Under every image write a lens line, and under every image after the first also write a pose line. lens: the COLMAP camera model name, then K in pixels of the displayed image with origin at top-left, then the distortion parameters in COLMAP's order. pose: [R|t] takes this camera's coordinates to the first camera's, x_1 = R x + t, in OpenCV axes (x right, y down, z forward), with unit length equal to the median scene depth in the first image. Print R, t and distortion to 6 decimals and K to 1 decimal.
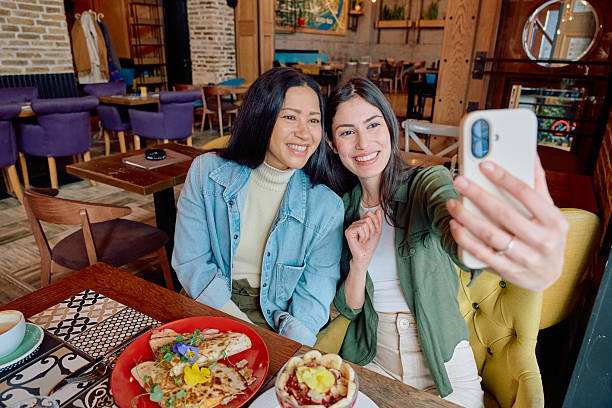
lens RADIAL K [[418.1, 0, 306.3], [0, 418.1, 204.4], [0, 0, 1]] dist [0.001808, -0.004886]
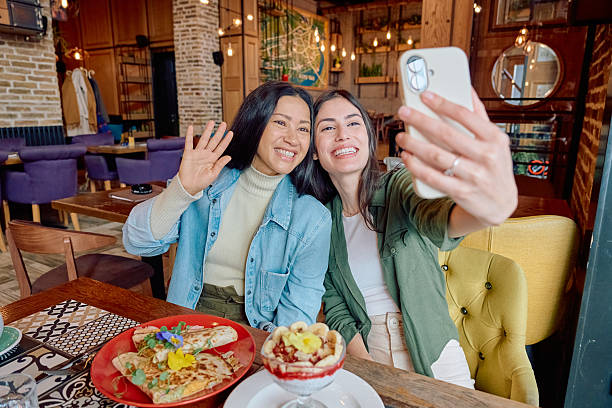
lens RADIAL K [[418.1, 0, 305.5], [0, 418.1, 203.9], [0, 0, 1]] dist [0.001808, -0.004886]
pose [[0.999267, -0.023218, 0.030438, 0.003424], [0.026974, 0.991219, -0.129448, 0.106208], [-0.027165, 0.130174, 0.991119, -0.010446]]
